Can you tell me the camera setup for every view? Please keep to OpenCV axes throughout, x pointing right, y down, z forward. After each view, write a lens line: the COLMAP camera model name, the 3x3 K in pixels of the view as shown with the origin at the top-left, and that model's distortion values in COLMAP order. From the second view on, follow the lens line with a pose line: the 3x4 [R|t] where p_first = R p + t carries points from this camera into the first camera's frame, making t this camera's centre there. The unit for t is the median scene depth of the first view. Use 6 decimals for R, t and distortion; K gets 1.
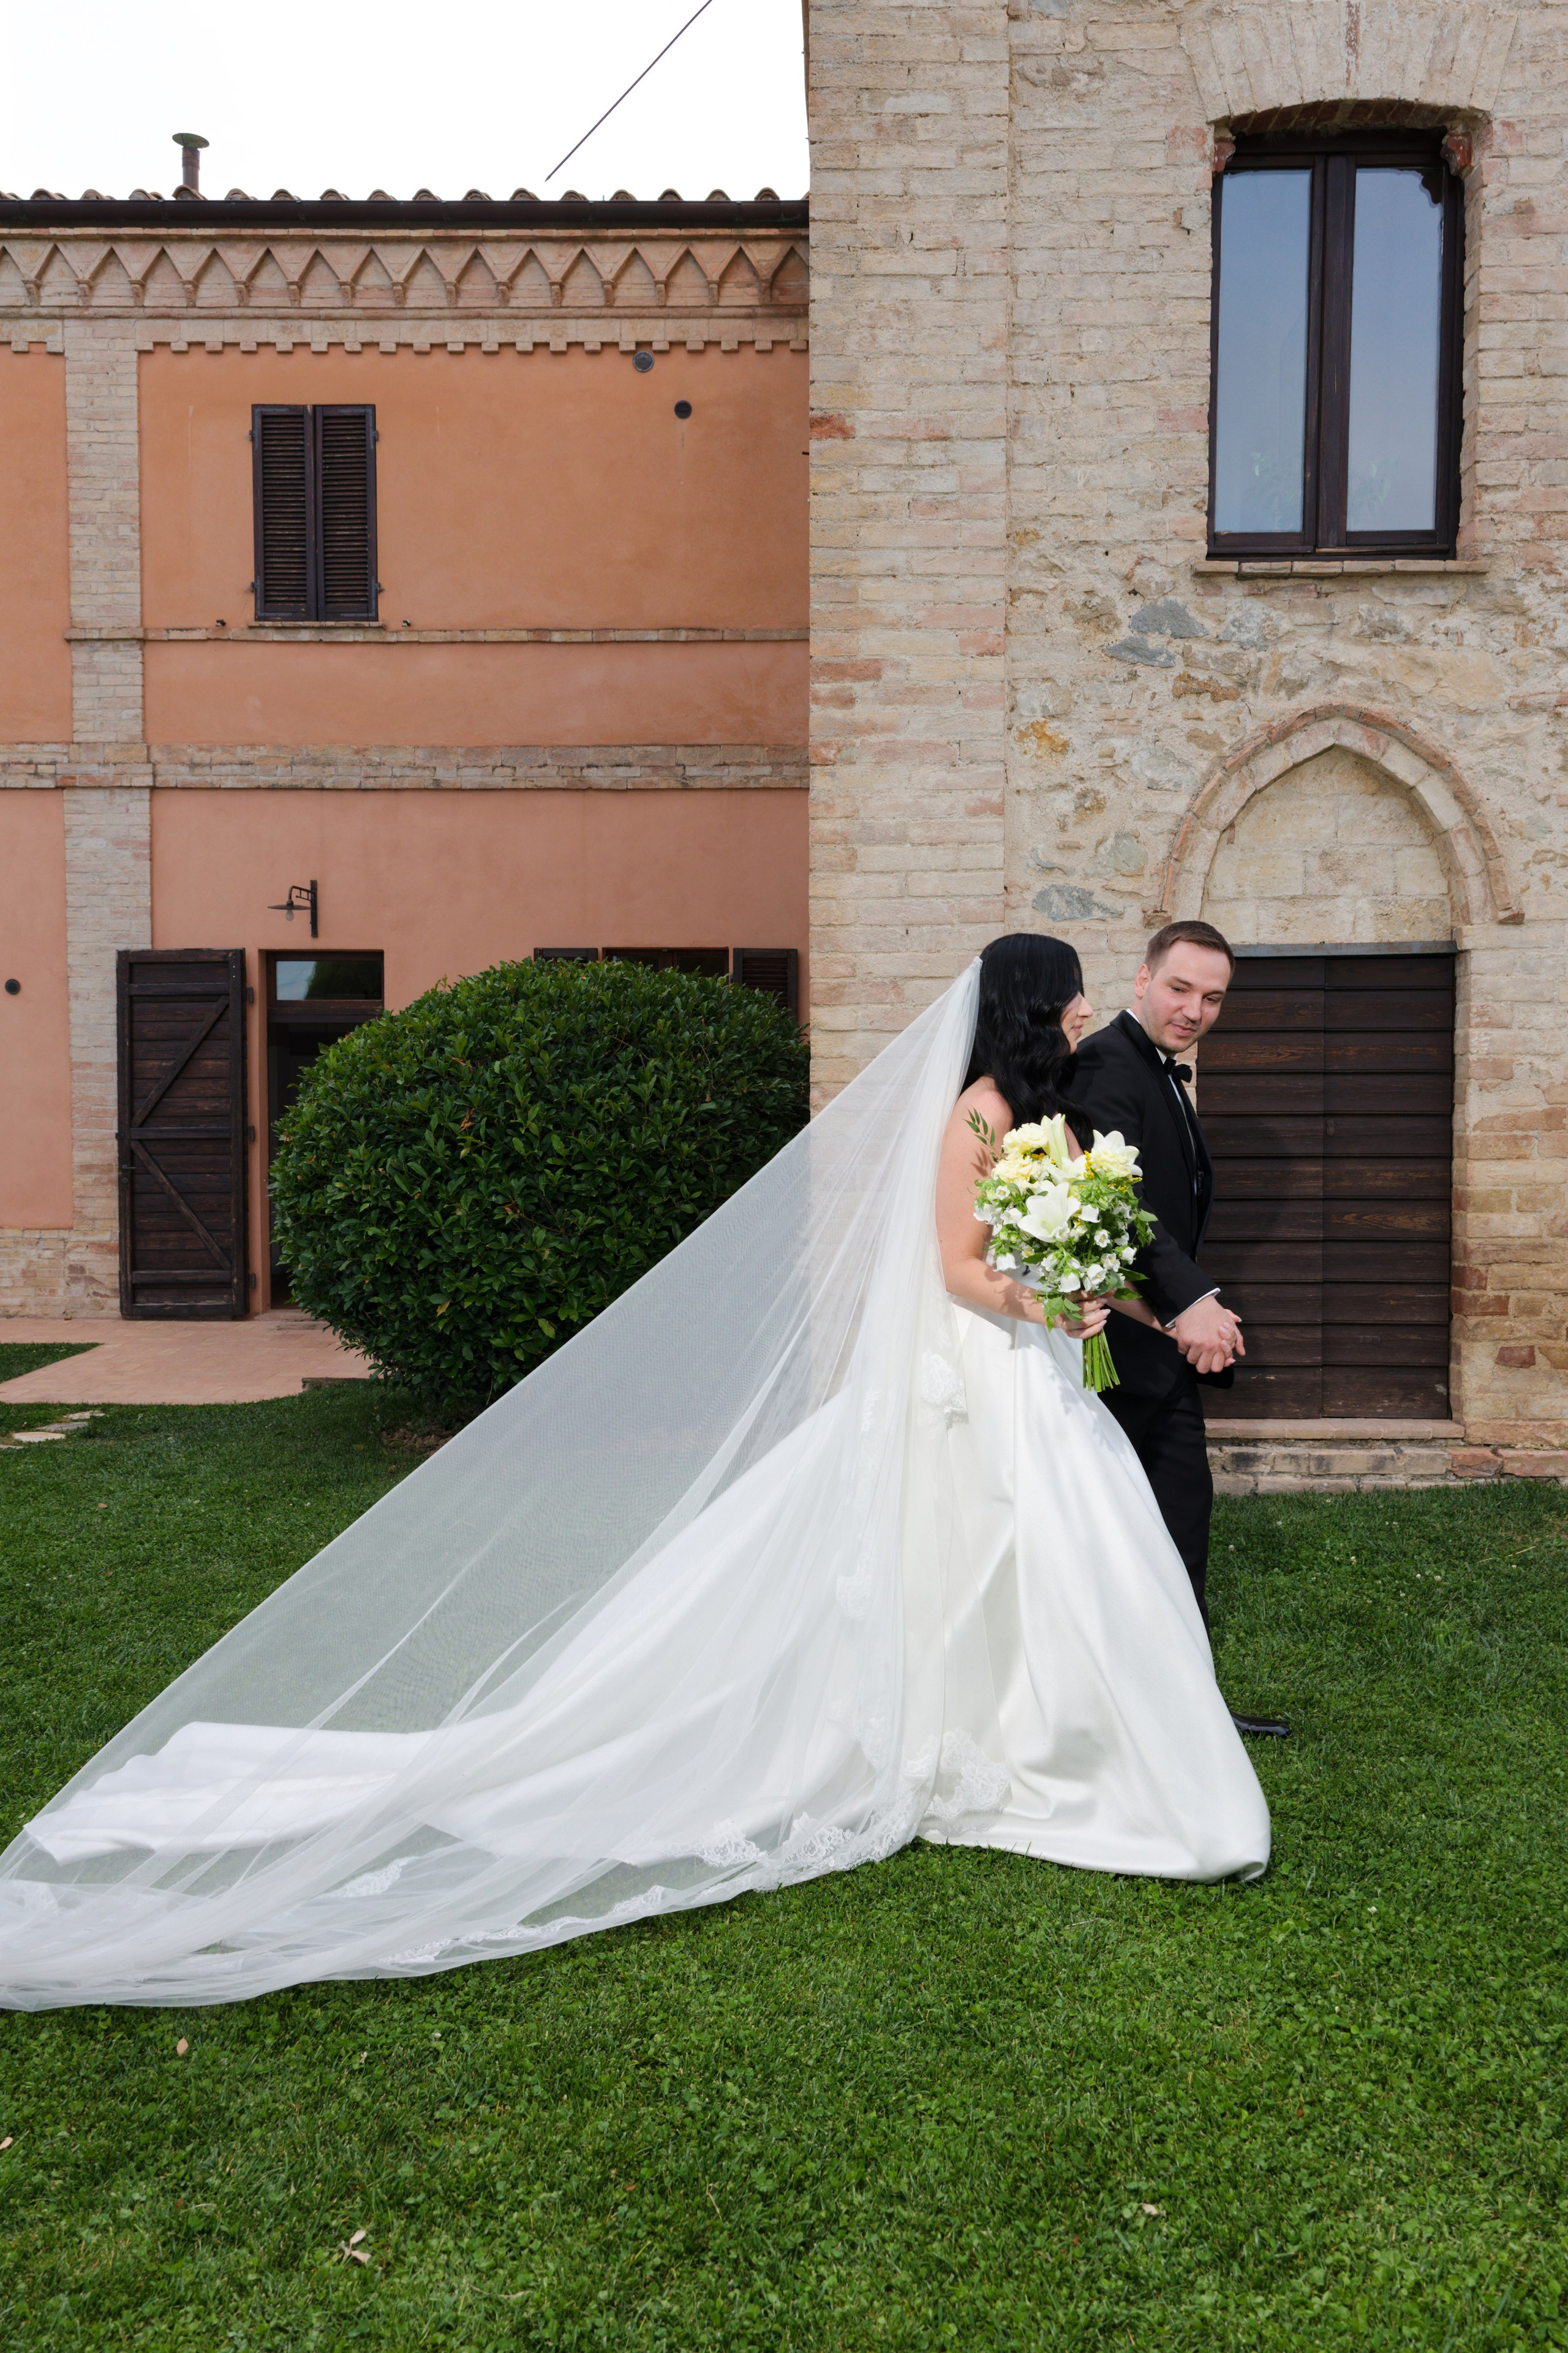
lens RADIAL K [[1885.9, 0, 774.6], [0, 1885.9, 1170.2], [0, 0, 1]] dist [0.014773, 0.015471]
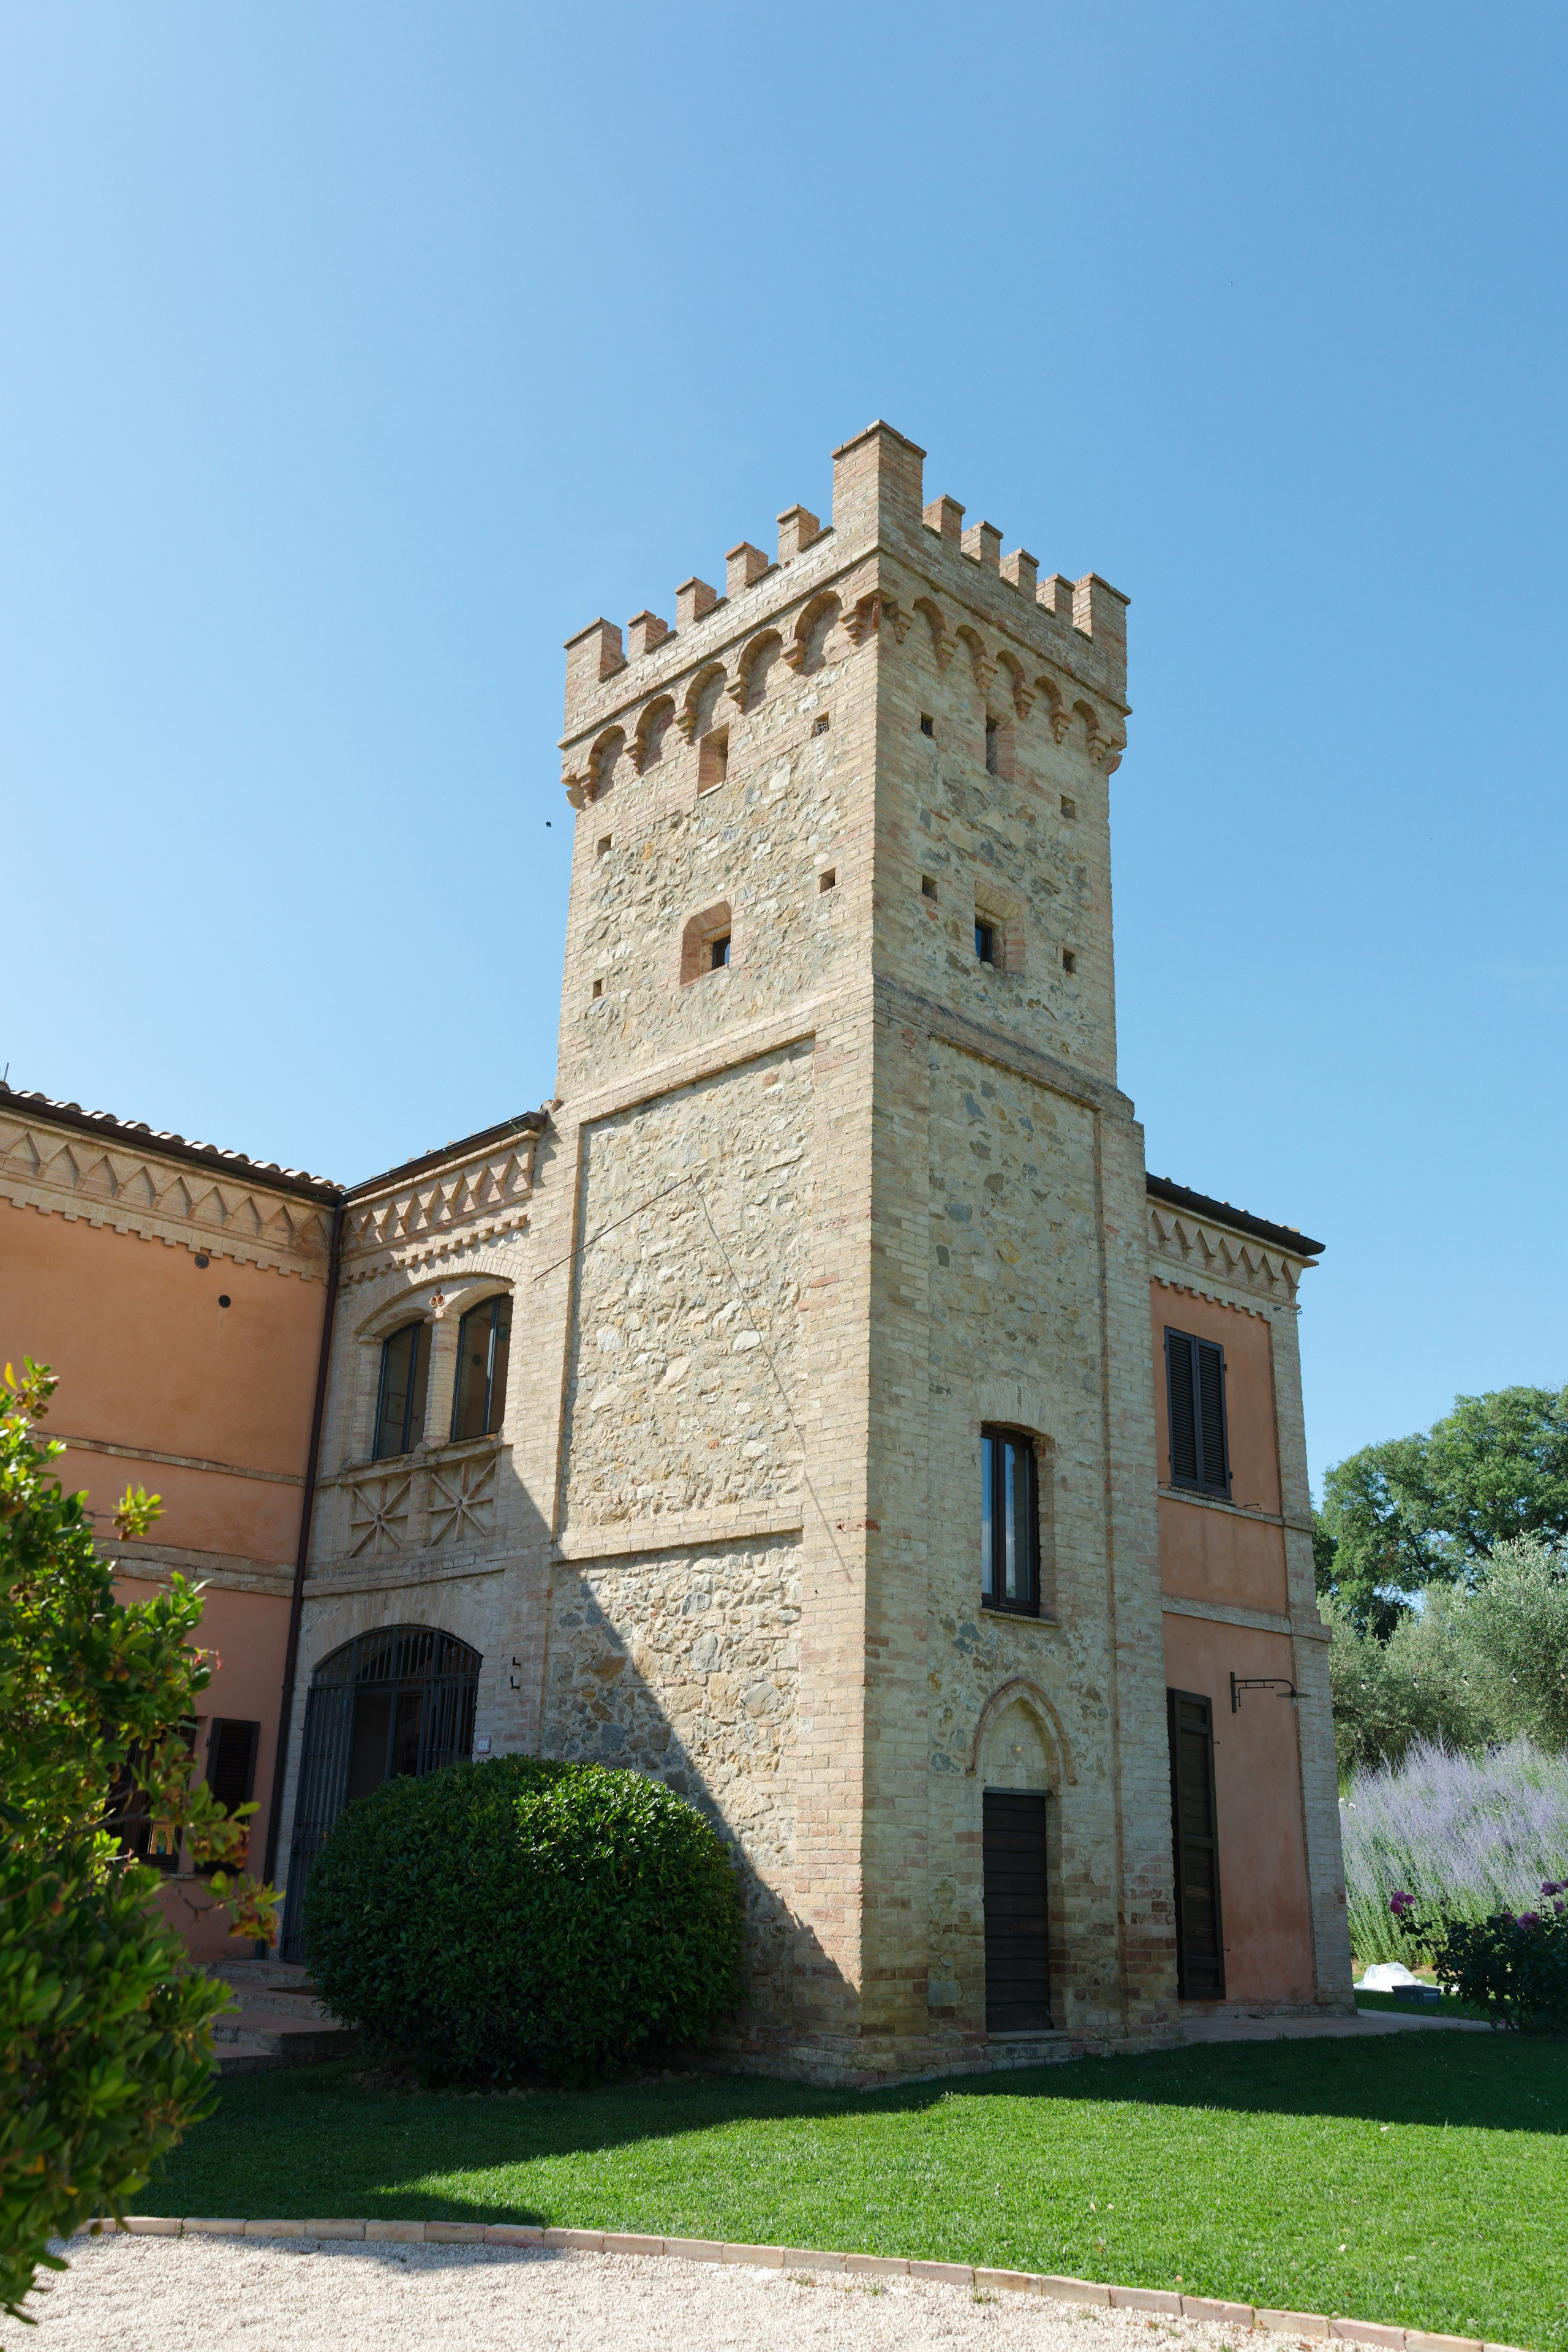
lens RADIAL K [[1885.3, 0, 792.3], [0, 1885.3, 1172.1], [0, 0, 1]] dist [0.014773, 0.015471]
pose [[0.706953, 0.266795, 0.655009, -1.530067], [-0.001701, 0.926761, -0.375648, 0.040989], [-0.707258, 0.264451, 0.655631, -0.443889]]
